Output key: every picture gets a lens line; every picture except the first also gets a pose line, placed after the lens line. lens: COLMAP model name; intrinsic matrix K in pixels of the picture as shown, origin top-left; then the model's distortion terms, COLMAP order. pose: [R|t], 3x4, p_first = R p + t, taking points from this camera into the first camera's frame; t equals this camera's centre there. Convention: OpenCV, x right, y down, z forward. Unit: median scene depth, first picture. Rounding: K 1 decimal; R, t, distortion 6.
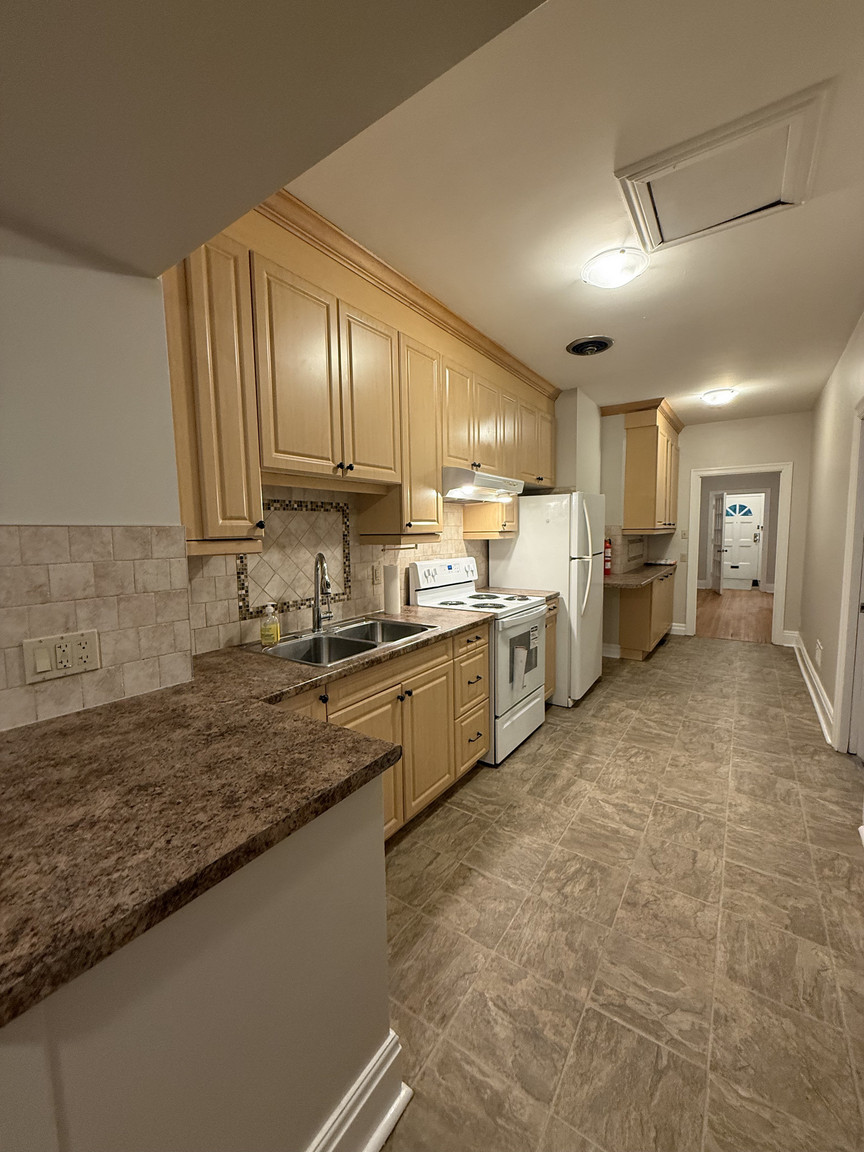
lens RADIAL K [[460.0, 0, 430.6], [0, 460.0, 574.5], [0, 0, 1]] dist [-0.002711, 0.000966]
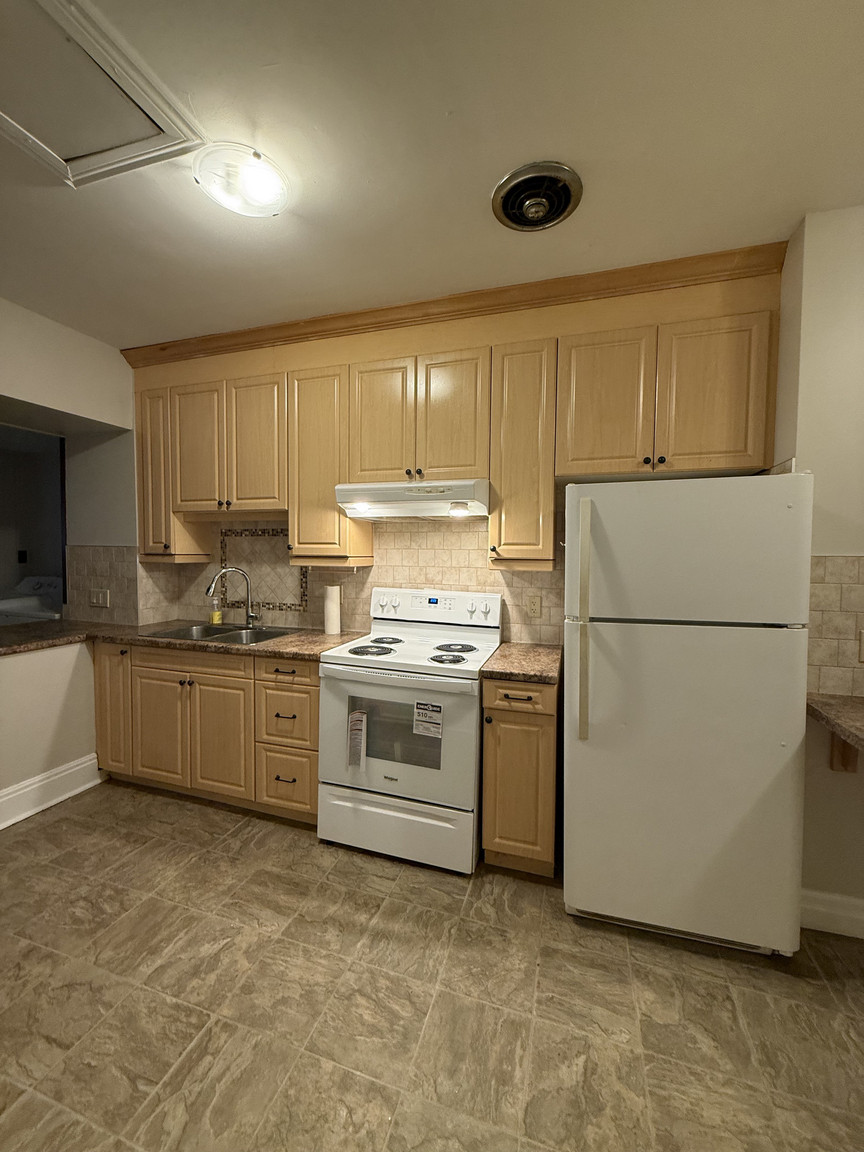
lens RADIAL K [[460.0, 0, 432.9], [0, 460.0, 573.4], [0, 0, 1]] dist [-0.002711, 0.000966]
pose [[0.288544, 0.062790, -0.955405, 1.108087], [-0.107150, 0.993697, 0.032946, -0.123476], [0.951452, 0.092865, 0.293454, 1.048747]]
